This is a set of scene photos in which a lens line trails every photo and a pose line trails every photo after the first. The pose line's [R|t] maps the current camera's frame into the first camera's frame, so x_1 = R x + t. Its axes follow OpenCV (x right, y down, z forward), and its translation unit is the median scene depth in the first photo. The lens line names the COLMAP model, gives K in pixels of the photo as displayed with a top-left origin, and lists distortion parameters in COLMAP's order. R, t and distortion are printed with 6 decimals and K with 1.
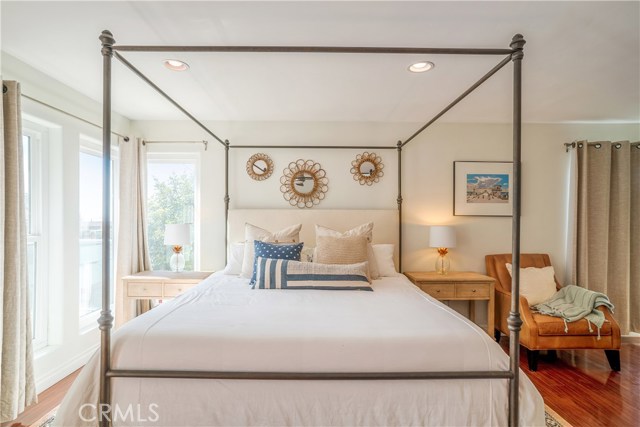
lens RADIAL K [[335.6, 0, 317.3], [0, 335.6, 217.9], [0, 0, 1]] dist [-0.055660, 0.024540]
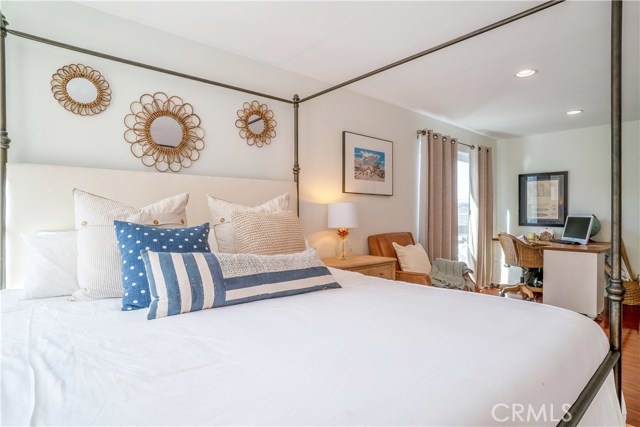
lens RADIAL K [[335.6, 0, 310.0], [0, 335.6, 219.0], [0, 0, 1]] dist [-0.055660, 0.024540]
pose [[0.782367, -0.012704, 0.622688, -0.217005], [0.000147, 0.999796, 0.020213, 0.045481], [-0.622817, -0.015722, 0.782209, 0.357524]]
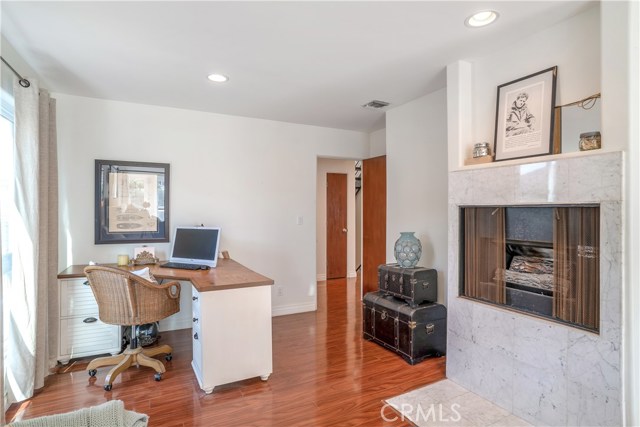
lens RADIAL K [[335.6, 0, 319.0], [0, 335.6, 209.9], [0, 0, 1]] dist [-0.055660, 0.024540]
pose [[-0.451693, -0.000857, 0.892173, 0.362594], [0.000588, 0.999999, 0.001259, 0.010898], [-0.892173, 0.001093, -0.451692, 0.790620]]
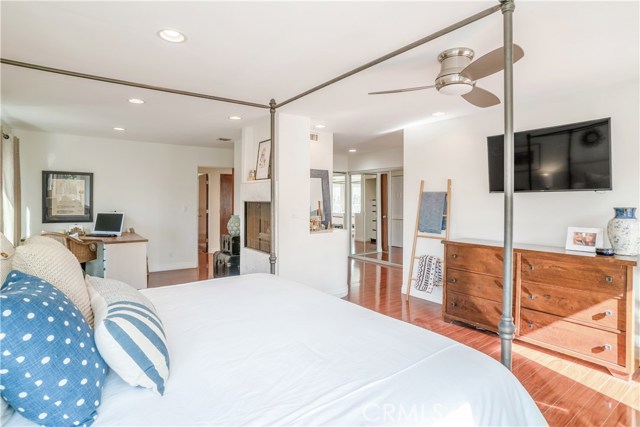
lens RADIAL K [[335.6, 0, 318.7], [0, 335.6, 209.3], [0, 0, 1]] dist [-0.055660, 0.024540]
pose [[-0.575066, -0.027683, 0.817638, -0.419451], [-0.006550, 0.999551, 0.029236, -0.004642], [-0.818080, 0.011457, -0.574990, 0.762213]]
